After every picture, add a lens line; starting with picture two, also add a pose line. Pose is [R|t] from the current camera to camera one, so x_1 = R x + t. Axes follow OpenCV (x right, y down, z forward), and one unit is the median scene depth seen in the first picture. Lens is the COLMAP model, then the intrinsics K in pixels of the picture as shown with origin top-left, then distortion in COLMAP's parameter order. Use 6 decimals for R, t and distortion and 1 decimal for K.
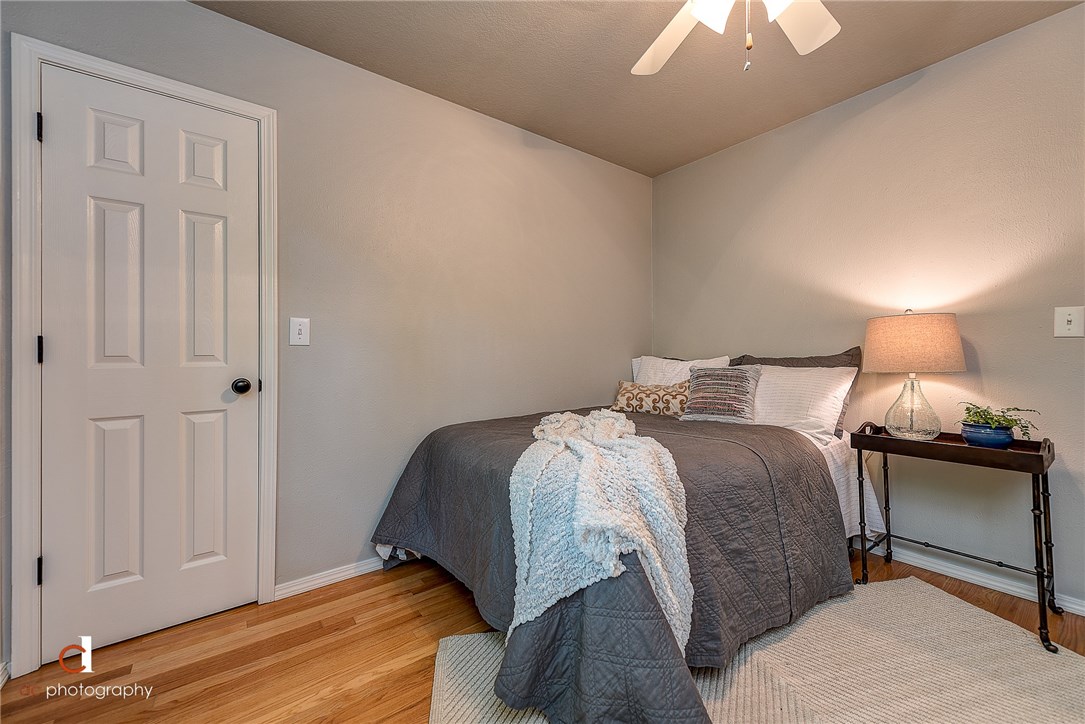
lens RADIAL K [[426.1, 0, 544.8], [0, 426.1, 357.7], [0, 0, 1]] dist [0.003389, -0.001100]
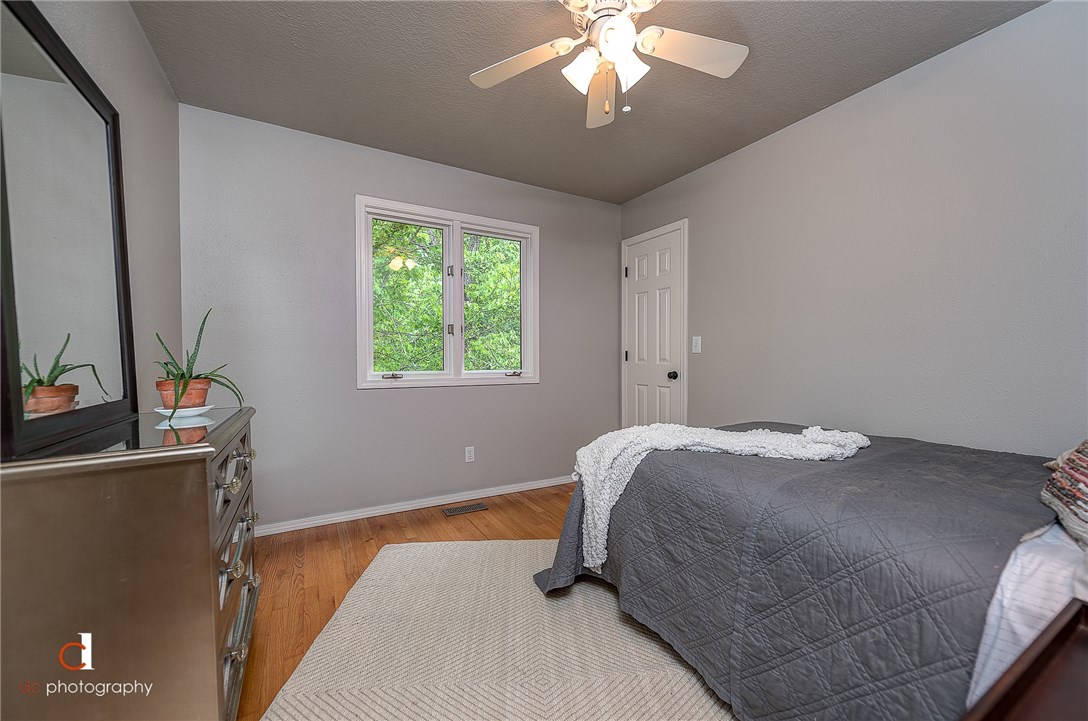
lens RADIAL K [[426.4, 0, 545.1], [0, 426.4, 366.9], [0, 0, 1]] dist [-0.002032, -0.000003]
pose [[-0.128764, 0.029364, -0.991240, 1.314252], [-0.002760, 0.999547, 0.029969, -0.027448], [0.991671, 0.006595, -0.128625, 0.722463]]
